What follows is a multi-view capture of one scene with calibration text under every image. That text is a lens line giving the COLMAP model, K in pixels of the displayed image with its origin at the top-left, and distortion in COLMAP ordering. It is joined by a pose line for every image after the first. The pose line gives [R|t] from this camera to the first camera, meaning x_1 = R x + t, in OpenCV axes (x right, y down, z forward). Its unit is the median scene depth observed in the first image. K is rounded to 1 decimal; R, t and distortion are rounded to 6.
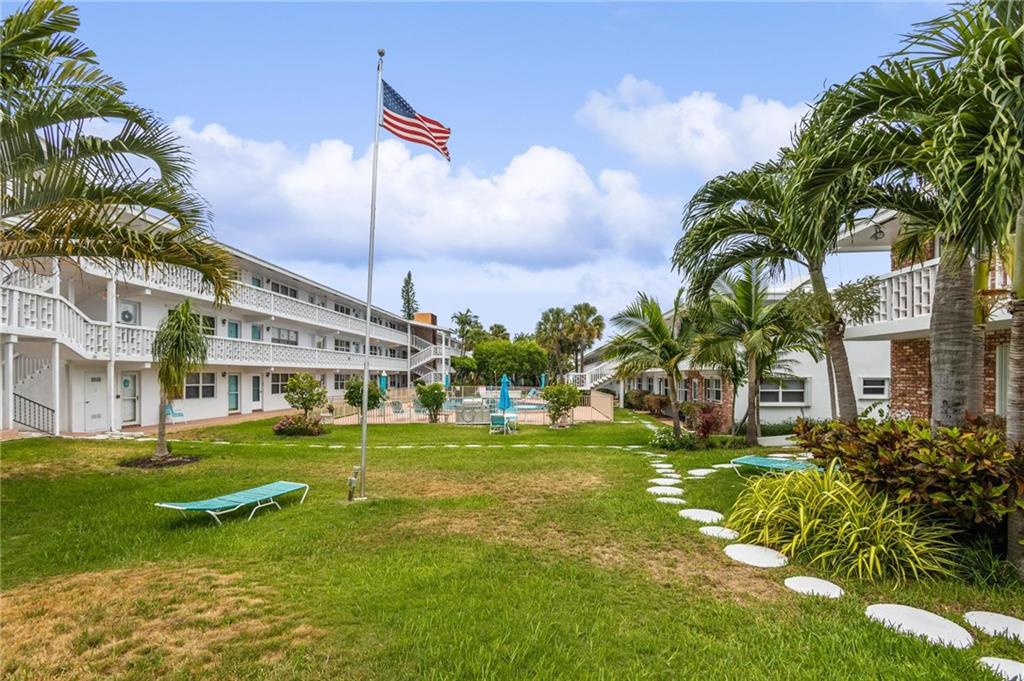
lens RADIAL K [[454.4, 0, 516.0], [0, 454.4, 384.1], [0, 0, 1]] dist [-0.001580, 0.000018]
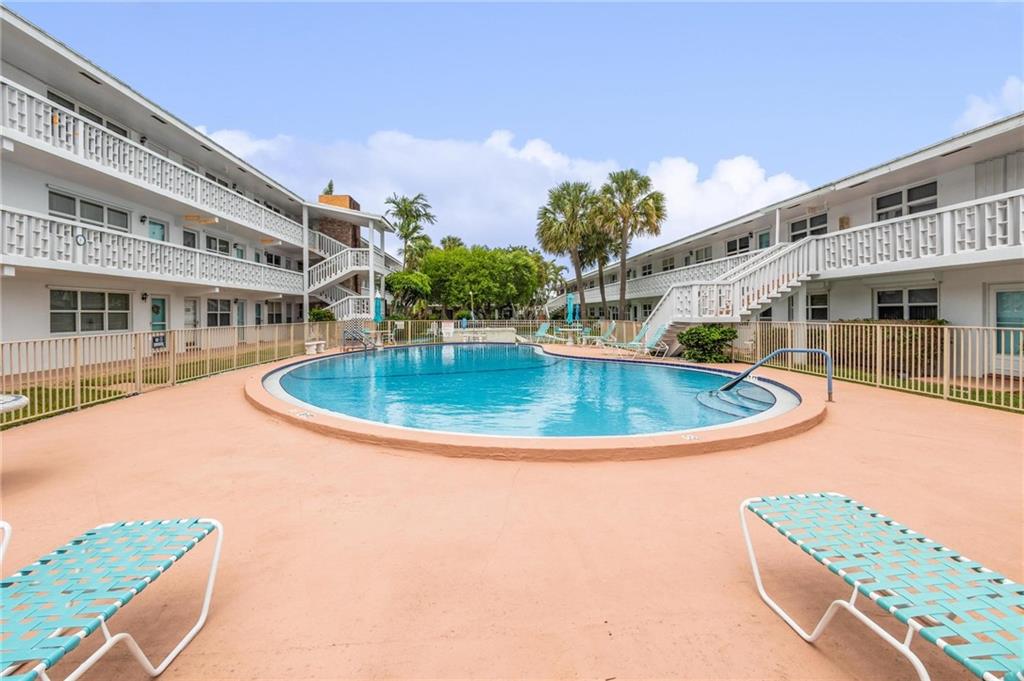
lens RADIAL K [[452.3, 0, 513.4], [0, 452.3, 315.9], [0, 0, 1]] dist [-0.001632, -0.000246]
pose [[0.991279, -0.010408, 0.131366, -0.066426], [0.011884, 0.999875, -0.010454, 0.005992], [-0.131241, 0.011924, 0.991279, 0.468128]]
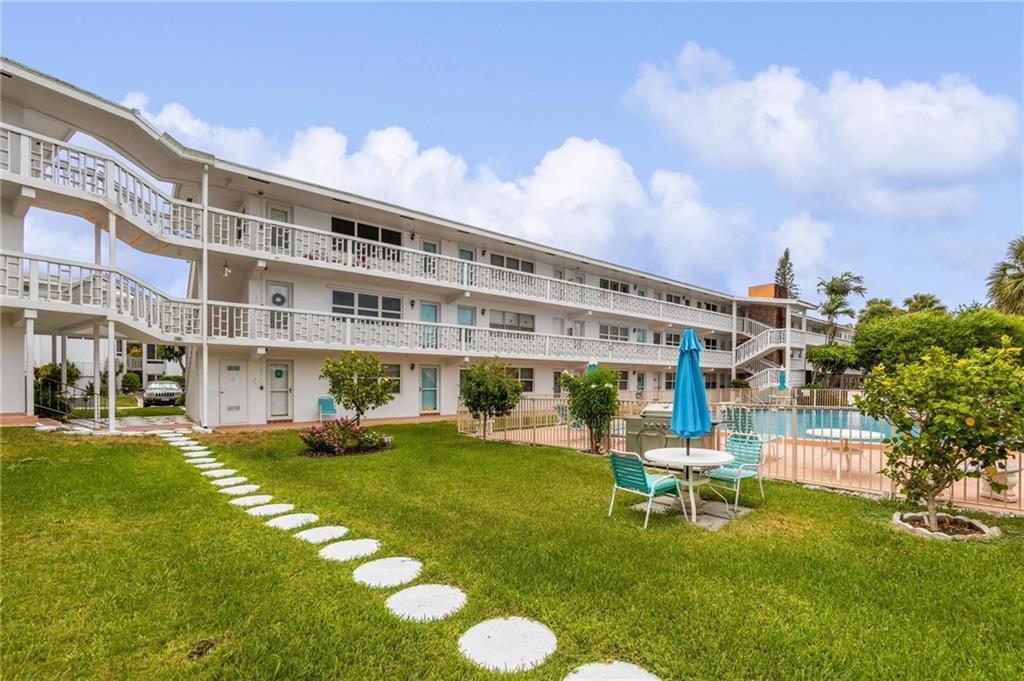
lens RADIAL K [[454.4, 0, 516.0], [0, 454.4, 384.1], [0, 0, 1]] dist [-0.001580, 0.000018]
pose [[0.689067, 0.004295, -0.724685, 0.048408], [-0.014060, 0.999873, -0.007442, 0.007740], [0.724561, 0.015317, 0.689040, 0.285439]]
